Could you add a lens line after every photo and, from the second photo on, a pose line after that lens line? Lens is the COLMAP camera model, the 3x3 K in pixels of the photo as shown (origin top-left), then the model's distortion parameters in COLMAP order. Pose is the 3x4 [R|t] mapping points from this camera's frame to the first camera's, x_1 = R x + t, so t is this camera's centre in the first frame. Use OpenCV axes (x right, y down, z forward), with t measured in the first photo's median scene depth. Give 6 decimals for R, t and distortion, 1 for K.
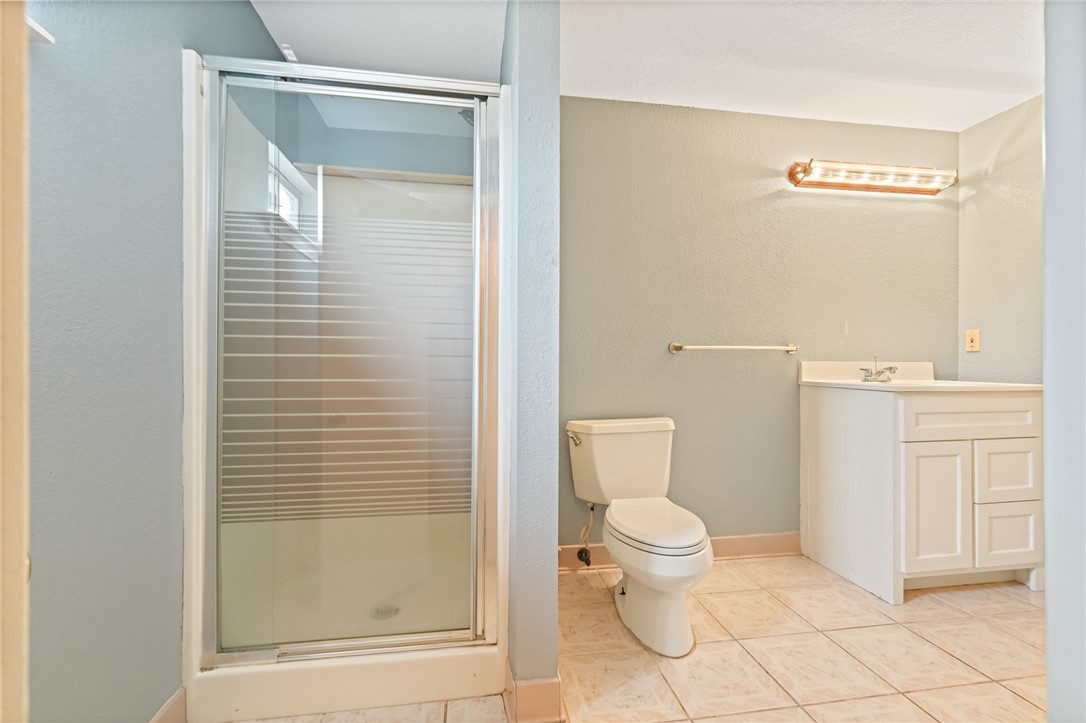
lens RADIAL K [[488.0, 0, 544.5], [0, 488.0, 359.8], [0, 0, 1]] dist [0.006072, 0.001127]
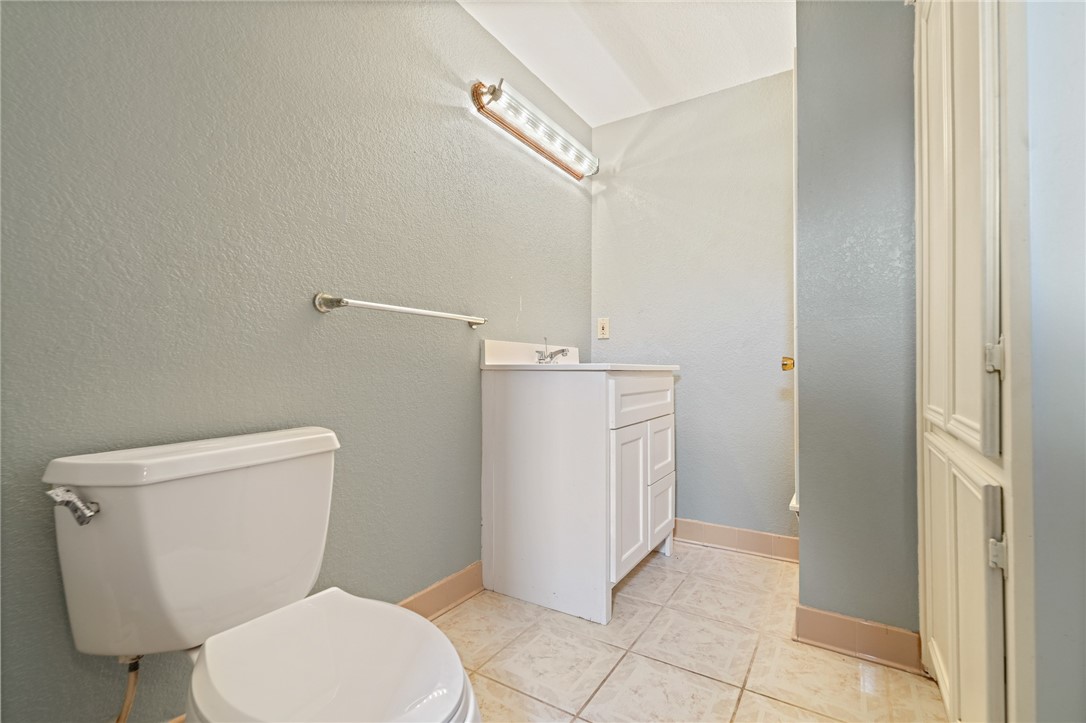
lens RADIAL K [[488.0, 0, 553.0], [0, 488.0, 363.5], [0, 0, 1]] dist [0.006072, 0.001127]
pose [[0.659433, 0.007584, 0.751725, 0.016020], [-0.003257, 0.999969, -0.007231, 0.047391], [-0.751756, 0.002320, 0.659437, 0.412193]]
